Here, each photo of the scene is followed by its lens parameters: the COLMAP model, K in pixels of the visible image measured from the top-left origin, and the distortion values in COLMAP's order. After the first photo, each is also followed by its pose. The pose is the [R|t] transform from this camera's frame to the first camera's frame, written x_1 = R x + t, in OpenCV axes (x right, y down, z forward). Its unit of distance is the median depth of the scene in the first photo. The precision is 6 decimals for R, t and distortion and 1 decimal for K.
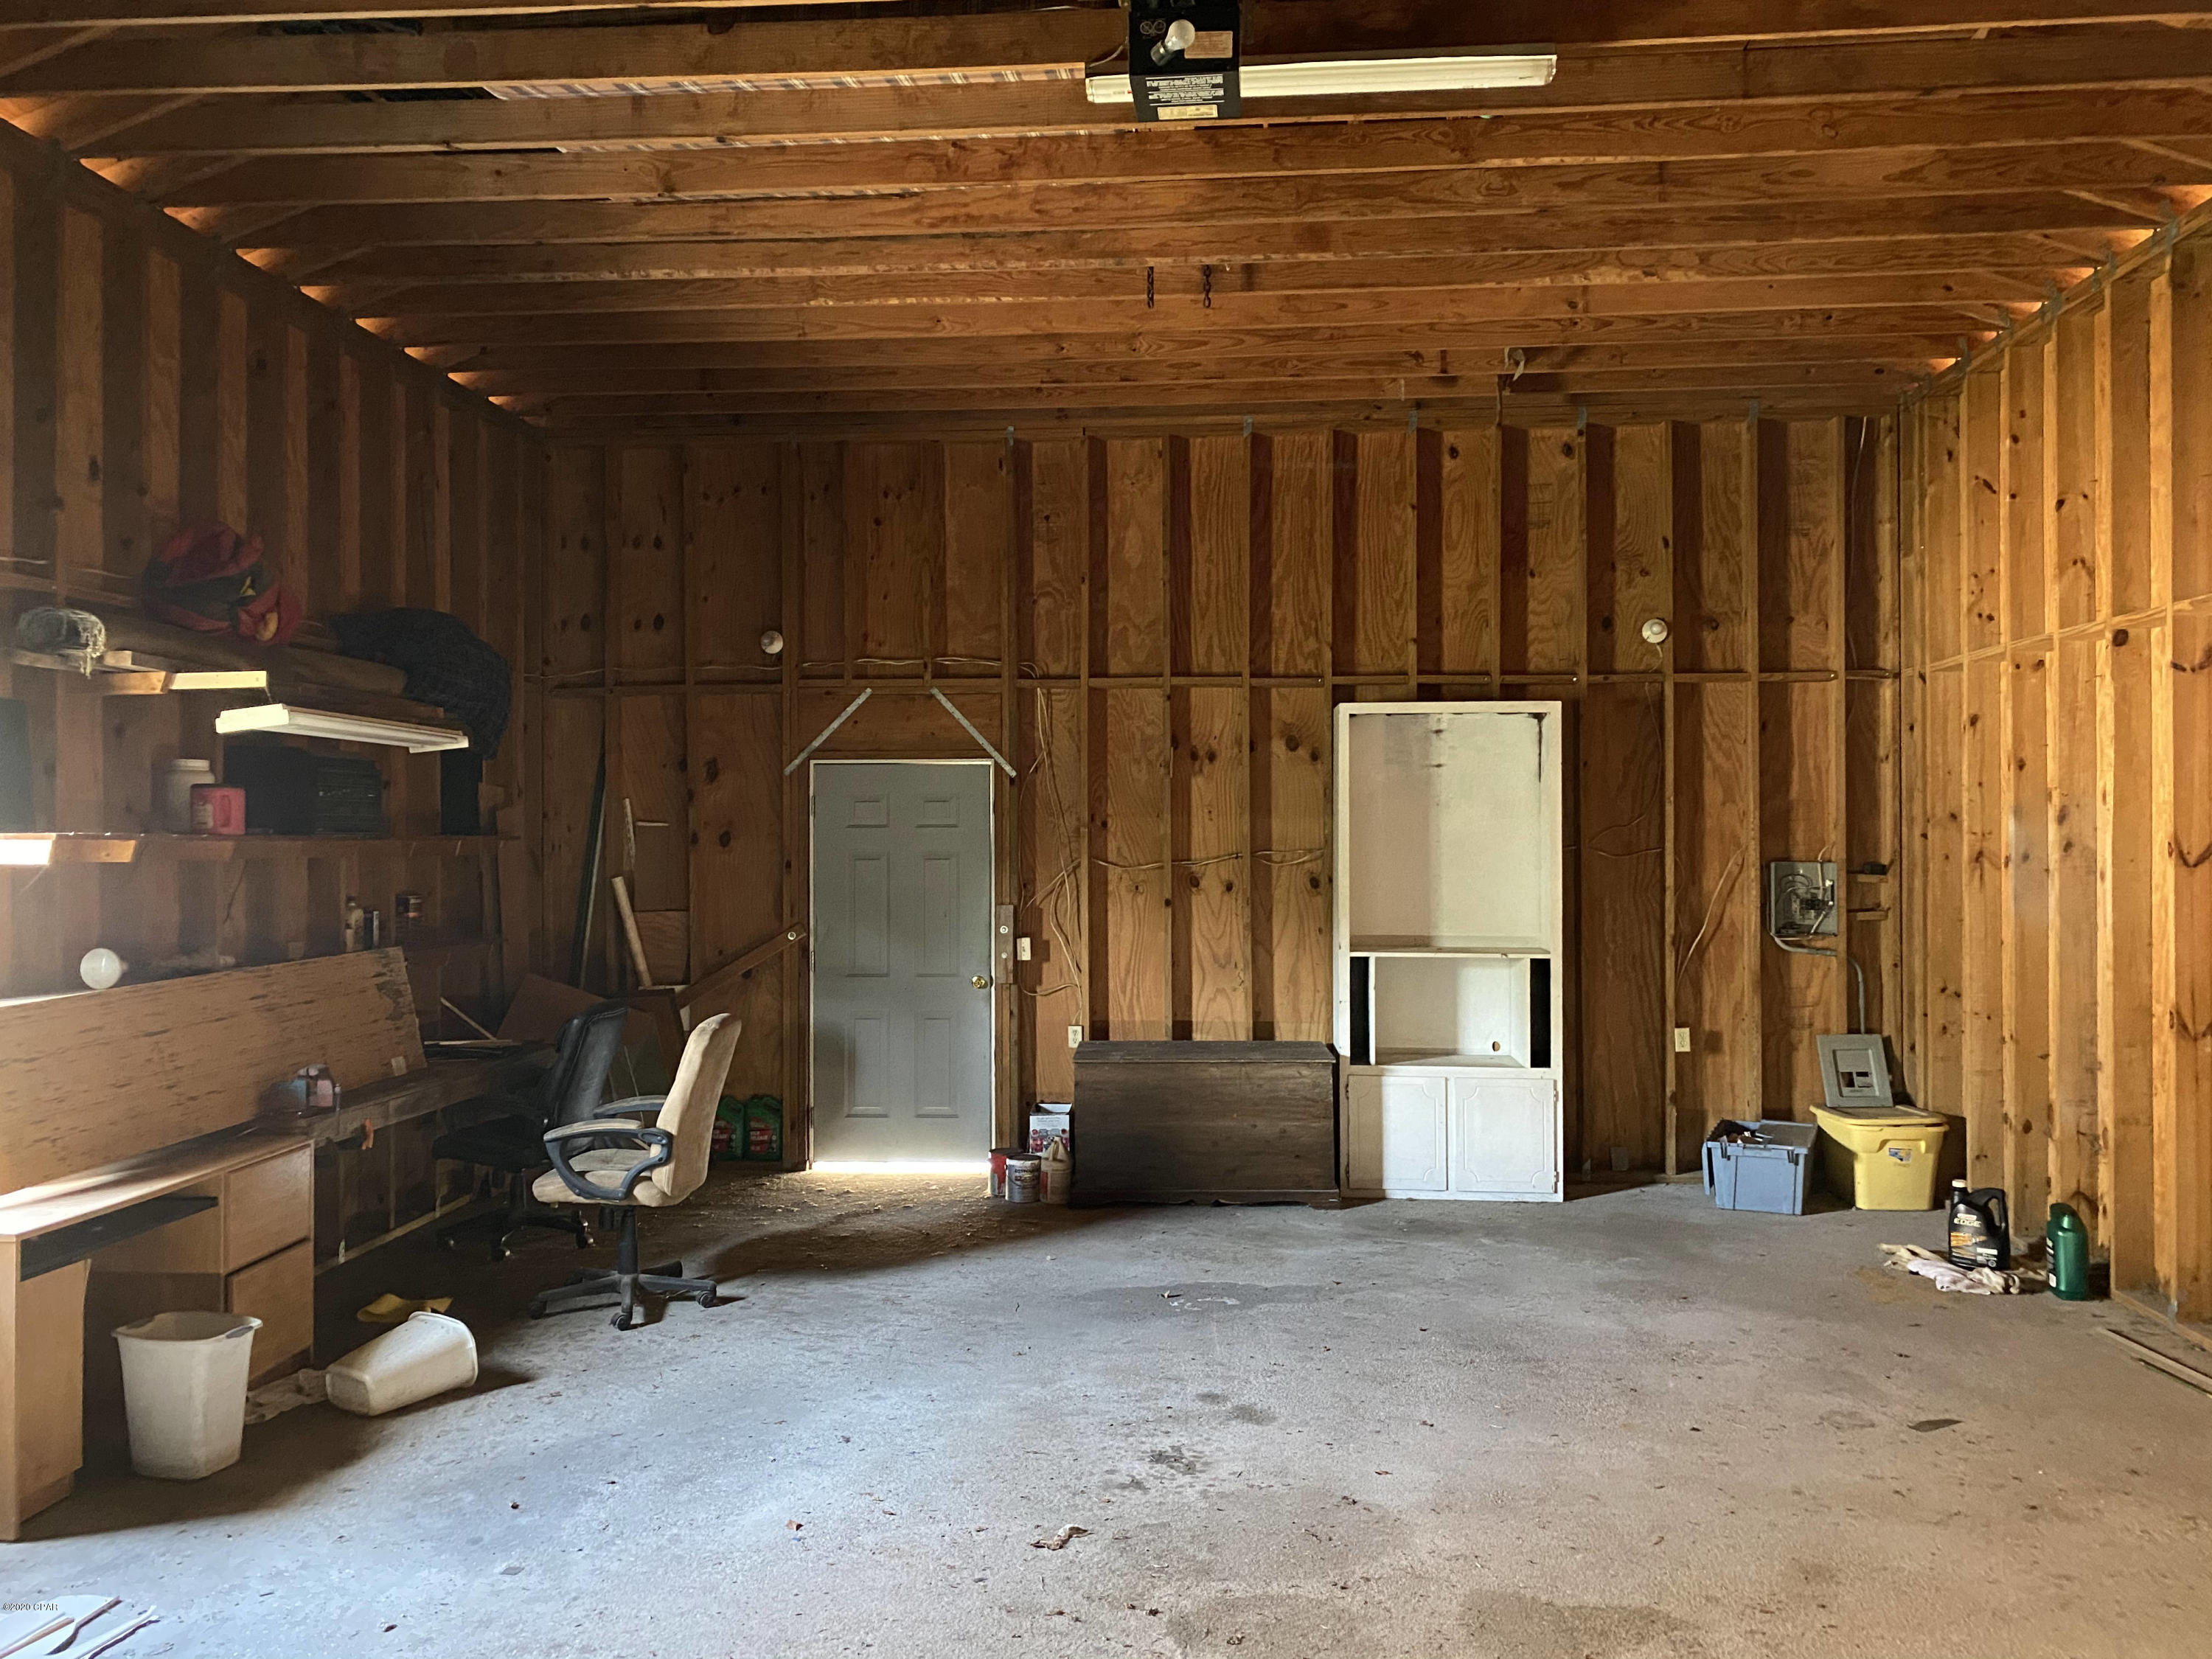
lens RADIAL K [[1708.8, 0, 1110.8], [0, 1708.8, 822.6], [0, 0, 1]] dist [0.003903, -0.003752]
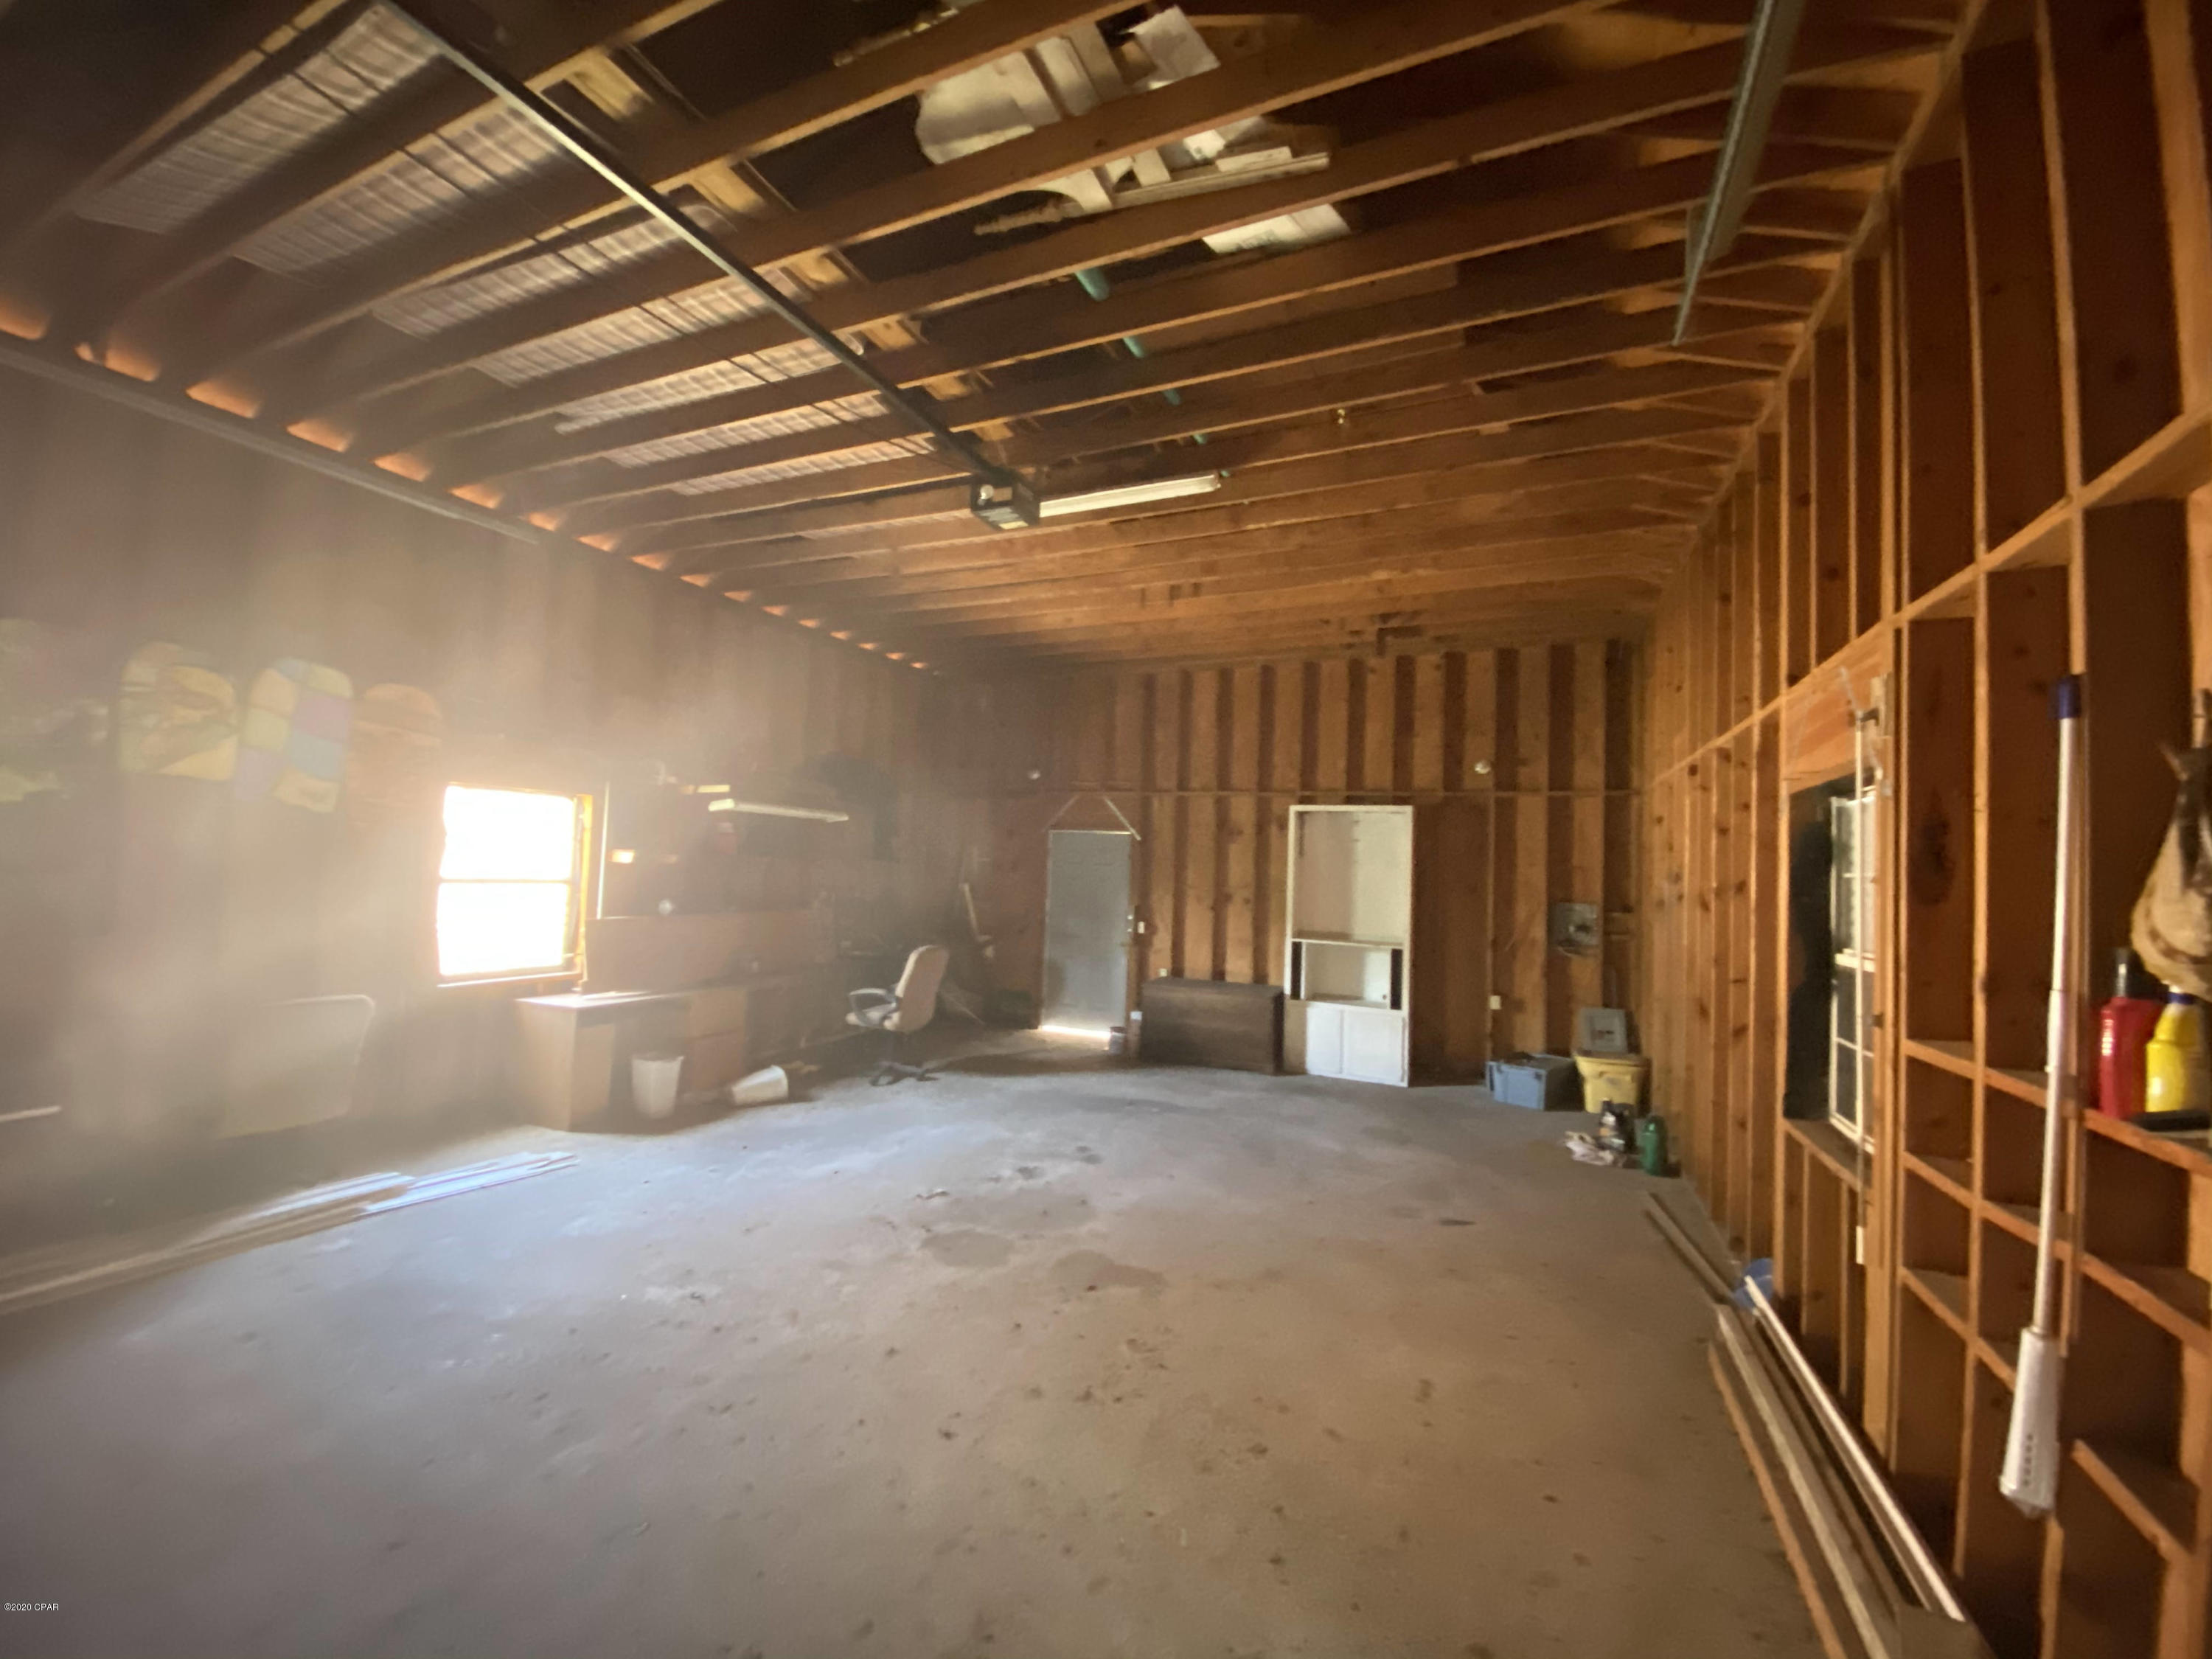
lens RADIAL K [[895.2, 0, 1108.0], [0, 895.2, 828.0], [0, 0, 1]] dist [0.026859, -0.022900]
pose [[0.940739, 0.020535, -0.338509, 0.291015], [-0.035793, 0.998602, -0.038893, 0.000667], [0.337237, 0.048704, 0.940159, 0.003537]]
